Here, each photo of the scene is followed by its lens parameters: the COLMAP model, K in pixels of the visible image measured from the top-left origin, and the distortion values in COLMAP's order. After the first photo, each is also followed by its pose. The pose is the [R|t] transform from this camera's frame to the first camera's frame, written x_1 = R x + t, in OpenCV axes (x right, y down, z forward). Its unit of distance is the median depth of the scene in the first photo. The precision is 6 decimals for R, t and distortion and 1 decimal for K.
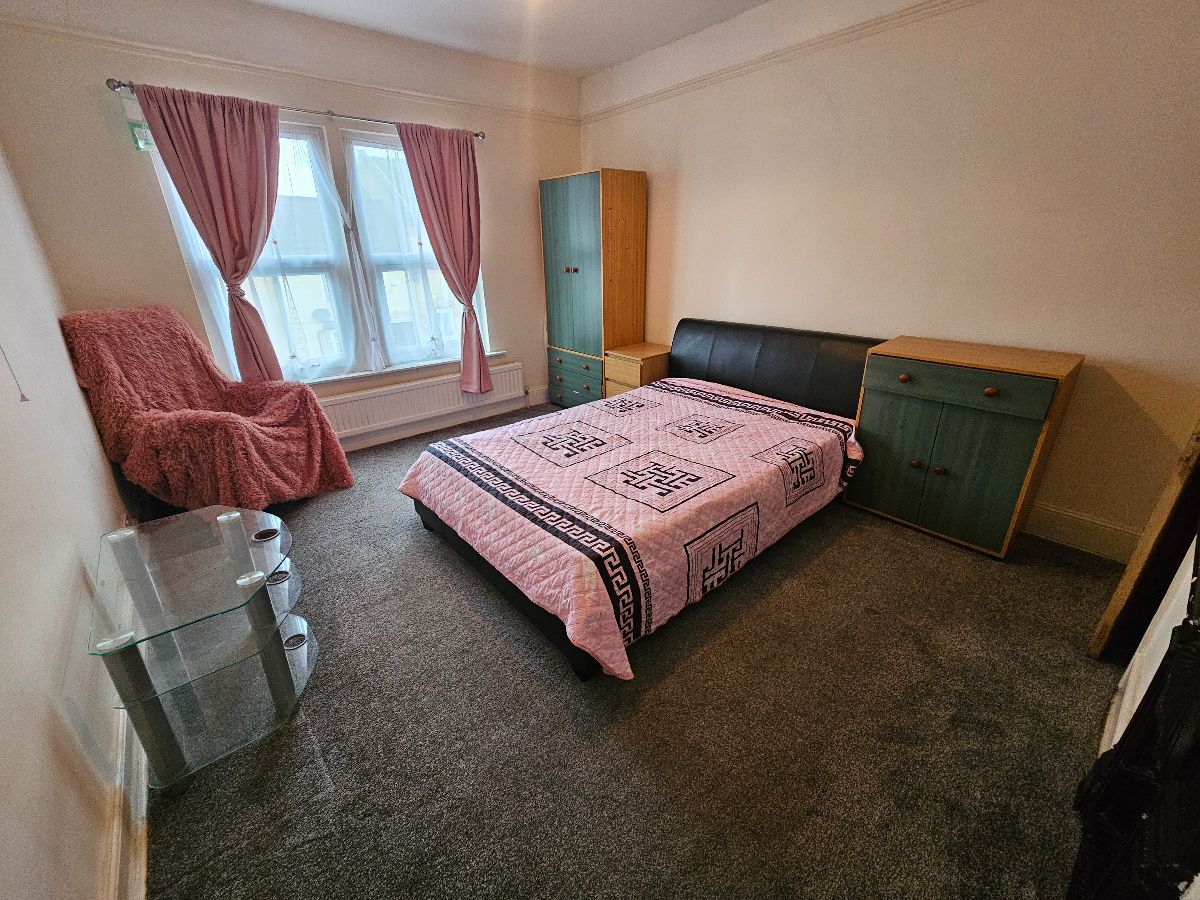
lens RADIAL K [[491.0, 0, 594.4], [0, 491.0, 443.5], [0, 0, 1]] dist [-0.000286, 0.003266]
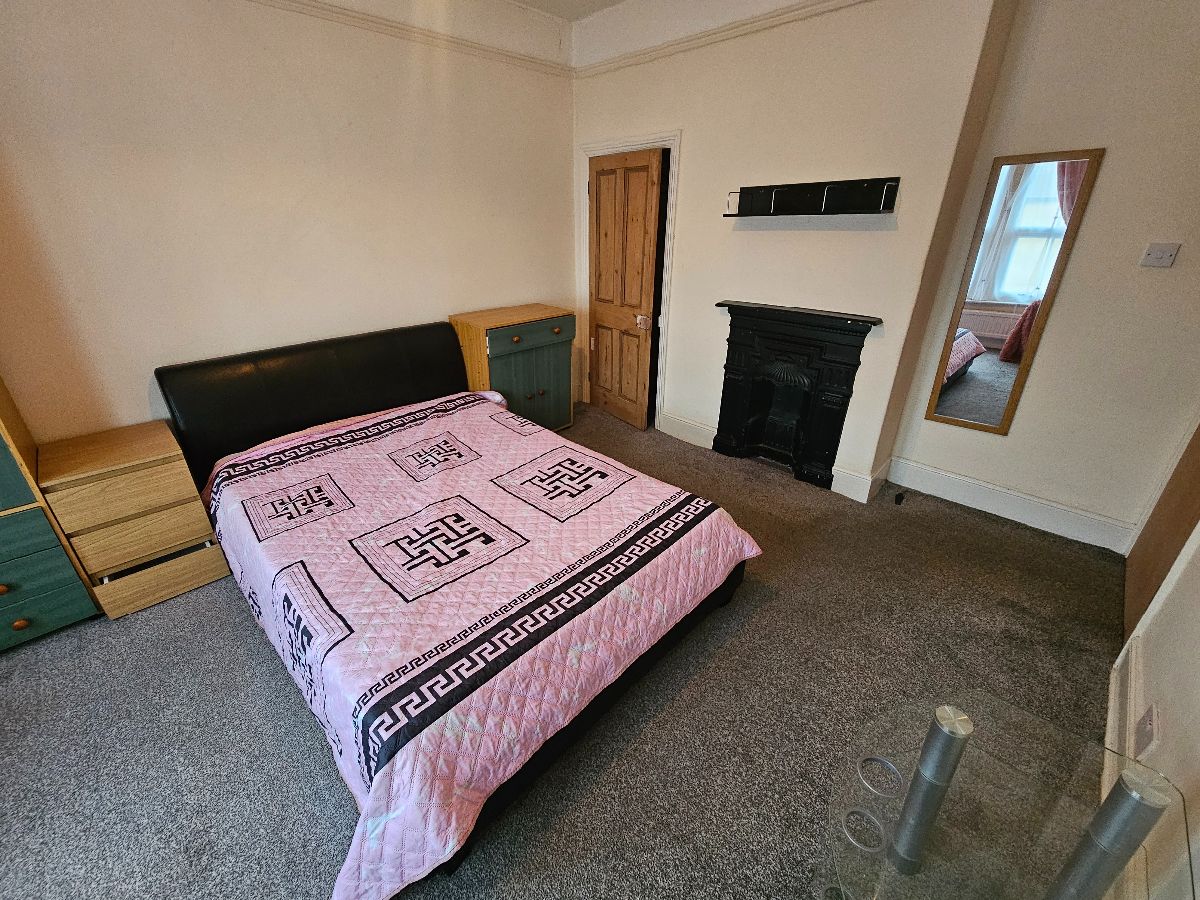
lens RADIAL K [[491.0, 0, 594.4], [0, 491.0, 443.5], [0, 0, 1]] dist [-0.000286, 0.003266]
pose [[-0.093945, -0.395146, 0.913802, -0.606932], [0.380525, 0.833919, 0.399724, -0.292953], [-0.919986, 0.385277, 0.072020, 0.682990]]
